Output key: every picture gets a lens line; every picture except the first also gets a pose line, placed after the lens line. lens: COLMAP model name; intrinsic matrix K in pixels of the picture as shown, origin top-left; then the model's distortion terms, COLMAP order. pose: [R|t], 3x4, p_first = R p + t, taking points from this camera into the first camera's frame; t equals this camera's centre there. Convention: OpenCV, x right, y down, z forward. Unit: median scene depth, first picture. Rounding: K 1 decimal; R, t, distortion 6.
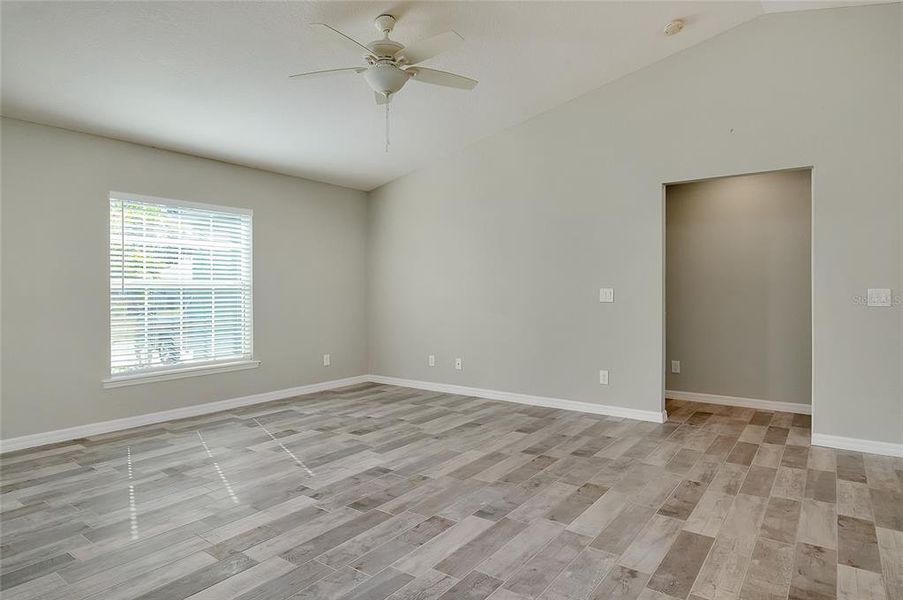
lens RADIAL K [[524.4, 0, 451.1], [0, 524.4, 290.6], [0, 0, 1]] dist [-0.003499, -0.001987]
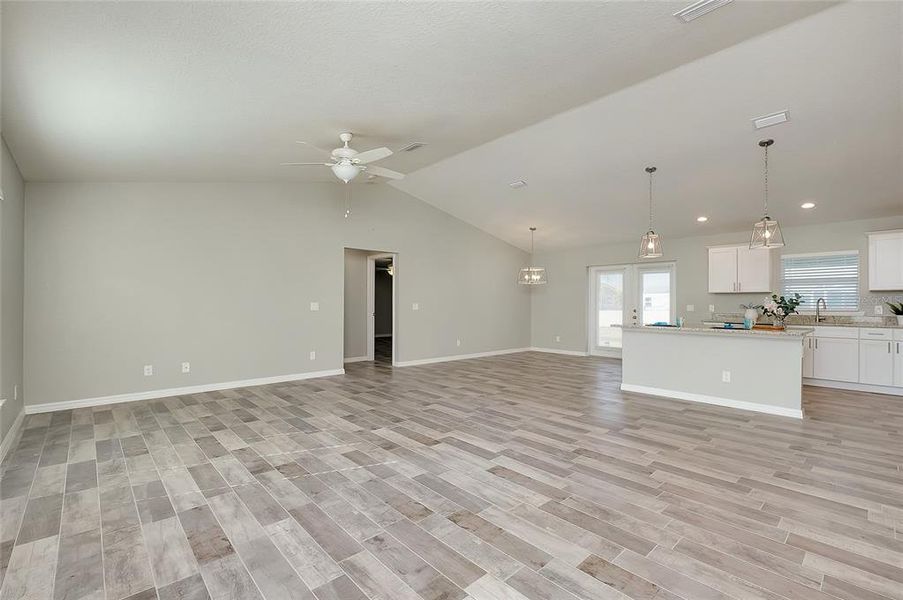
lens RADIAL K [[387.1, 0, 456.8], [0, 387.1, 301.7], [0, 0, 1]] dist [-0.000959, -0.000383]
pose [[0.195806, 0.006495, 0.980621, -1.281835], [-0.003180, 0.999977, -0.005988, -0.003010], [-0.980637, -0.001946, 0.195822, 0.459778]]
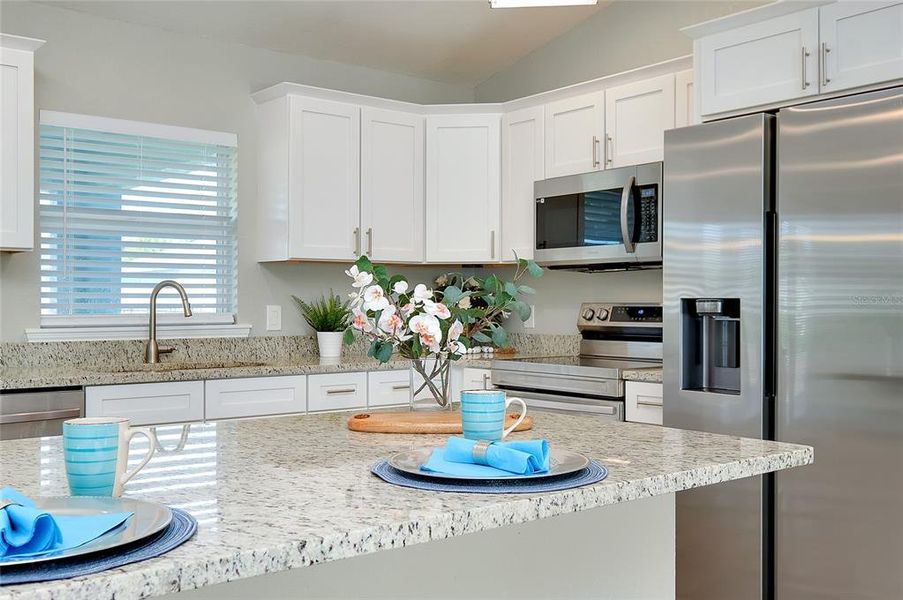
lens RADIAL K [[920.6, 0, 440.5], [0, 920.6, 300.3], [0, 0, 1]] dist [0.004432, 0.005702]
pose [[-0.964370, 0.004194, 0.264522, 0.121611], [0.003277, 0.999987, -0.003907, -0.003428], [-0.264535, -0.002901, -0.964372, 0.248646]]
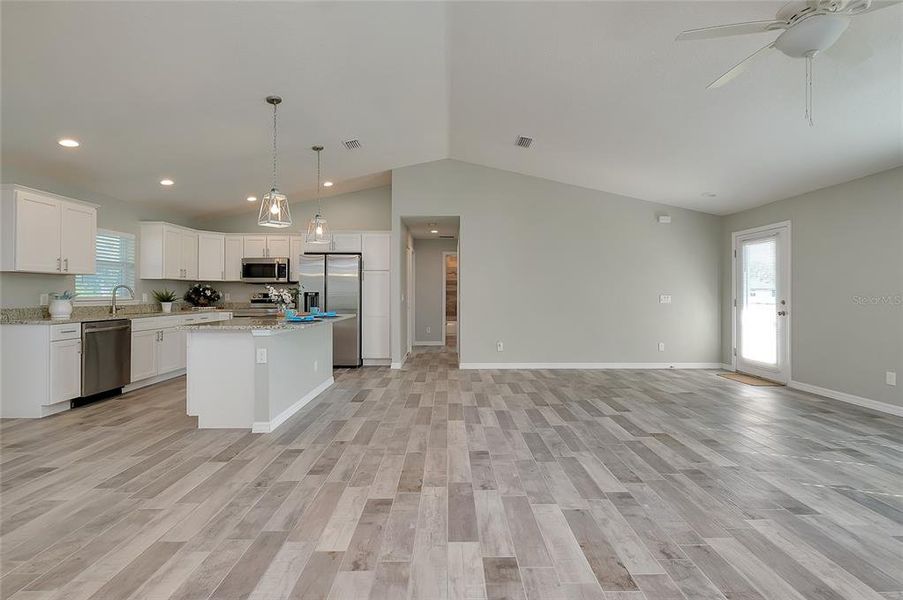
lens RADIAL K [[414.9, 0, 458.0], [0, 414.9, 294.2], [0, 0, 1]] dist [-0.000277, -0.001008]
pose [[-0.795065, 0.001215, -0.606524, 0.735830], [-0.000463, 0.999996, 0.002610, -0.004786], [0.606525, 0.002356, -0.795061, 1.243744]]
